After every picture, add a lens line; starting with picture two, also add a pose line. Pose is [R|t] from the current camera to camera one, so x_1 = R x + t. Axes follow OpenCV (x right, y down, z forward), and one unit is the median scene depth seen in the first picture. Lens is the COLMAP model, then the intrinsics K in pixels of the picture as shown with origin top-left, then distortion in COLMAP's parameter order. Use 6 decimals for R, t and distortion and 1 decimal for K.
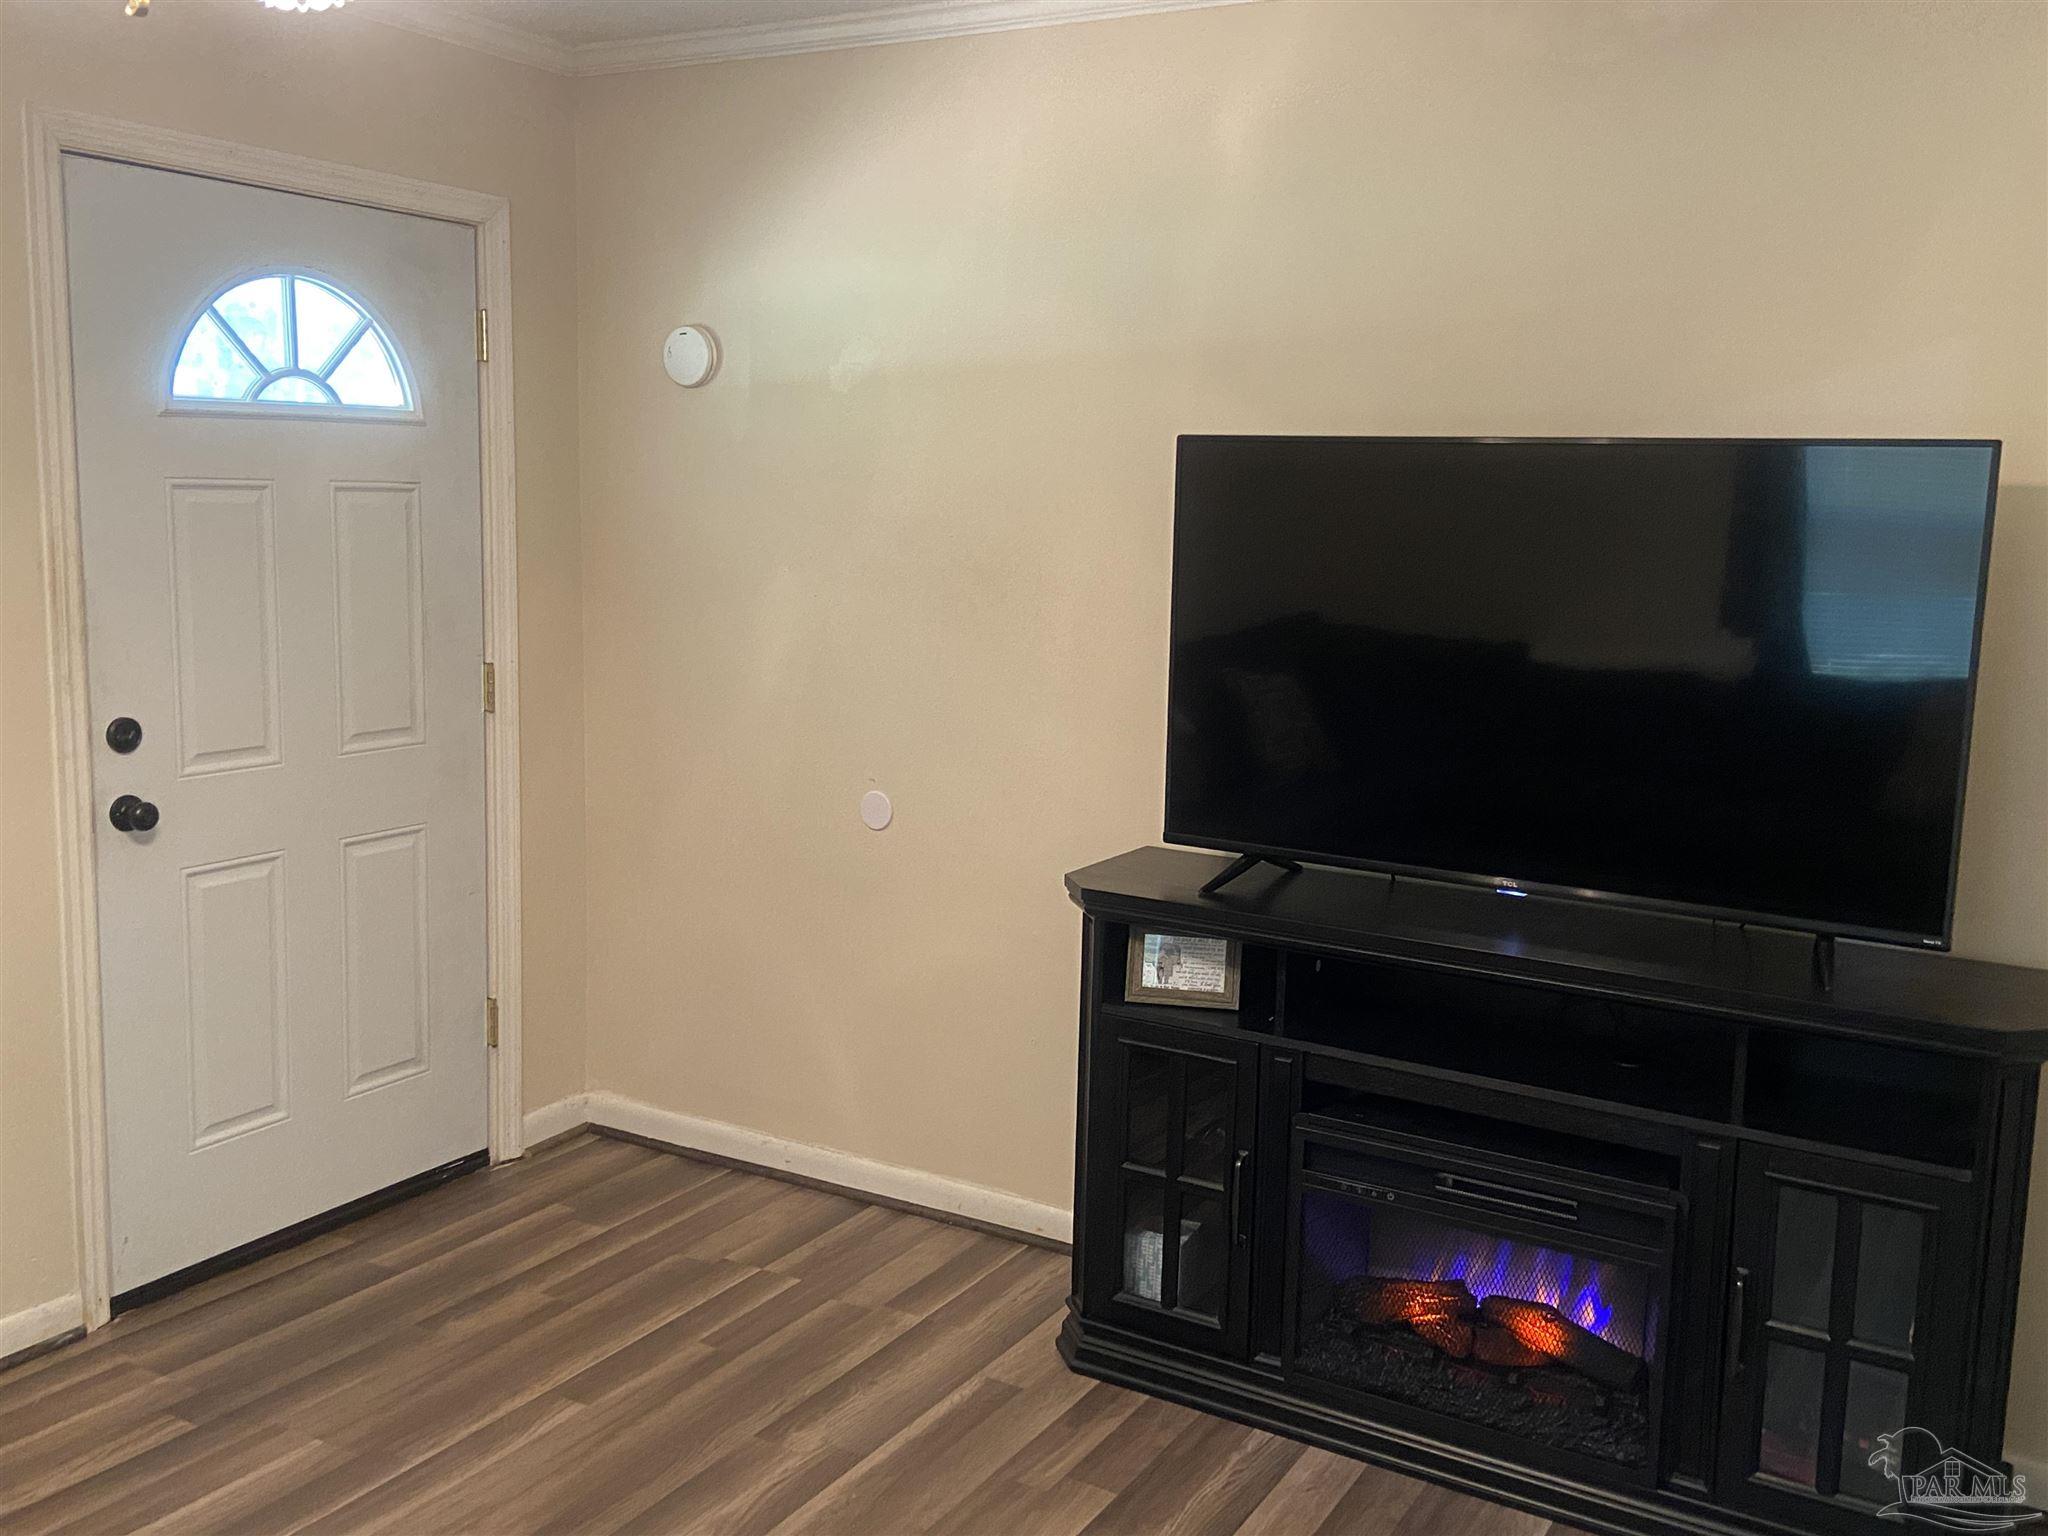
lens RADIAL K [[1882.1, 0, 1034.4], [0, 1882.1, 785.2], [0, 0, 1]] dist [0.122689, -0.165577]
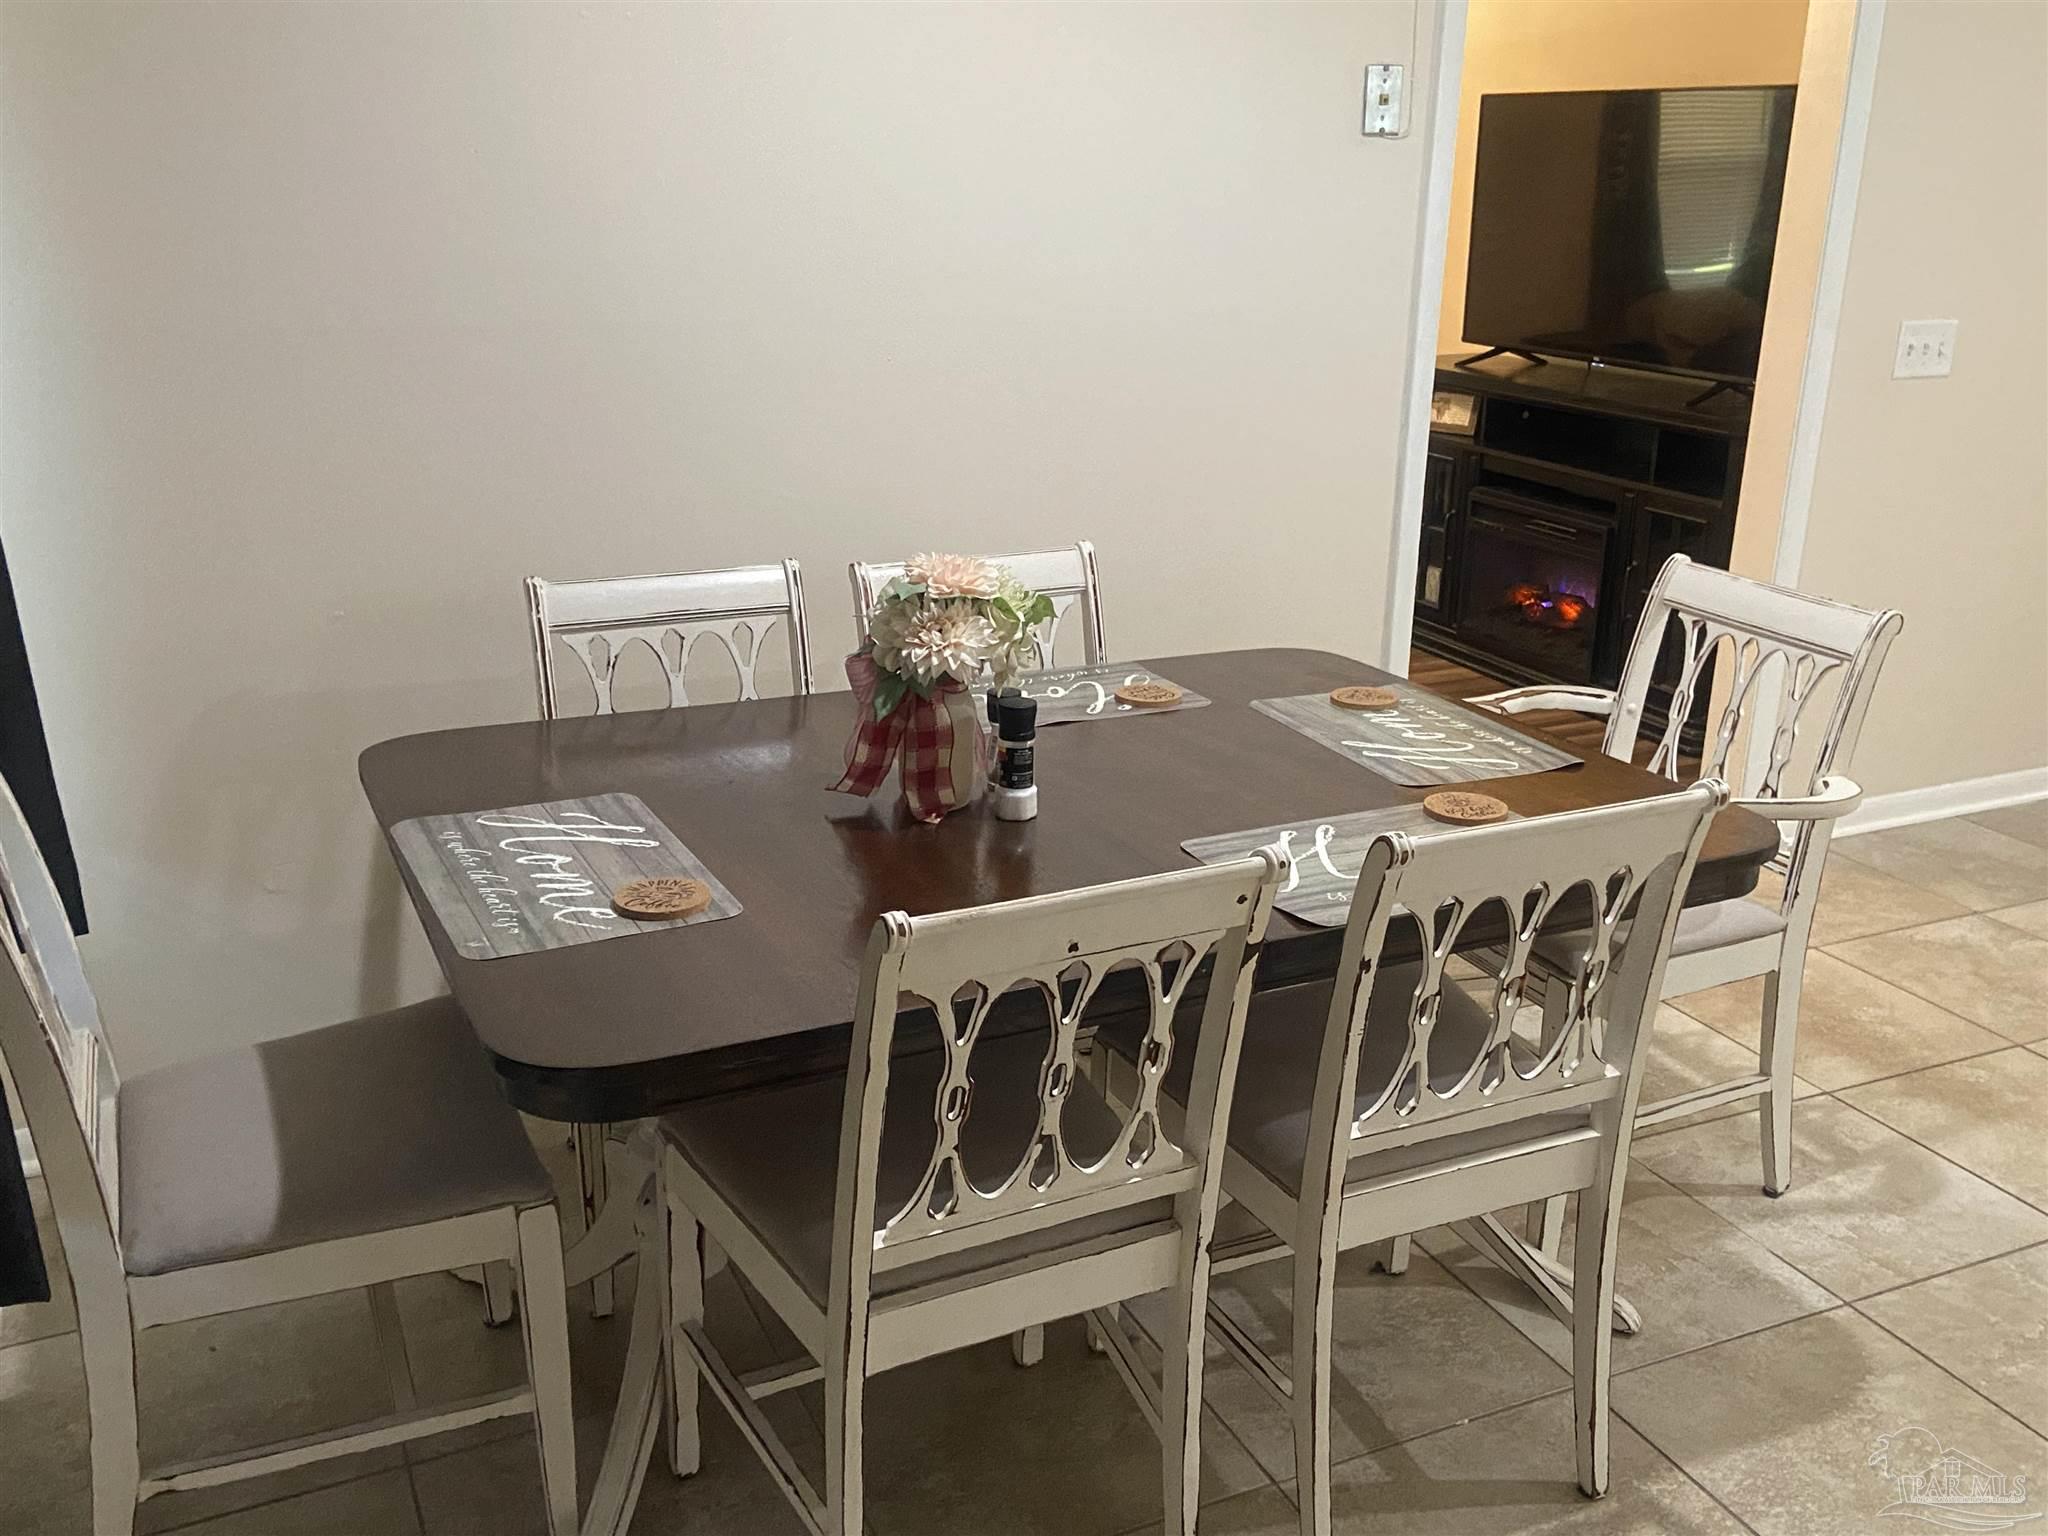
lens RADIAL K [[1882.1, 0, 1034.4], [0, 1882.1, 785.2], [0, 0, 1]] dist [0.122689, -0.165577]
pose [[0.825715, 0.160873, -0.540661, 0.787426], [-0.071466, 0.980582, 0.182626, 0.144494], [0.559542, -0.112158, 0.821178, -0.740378]]
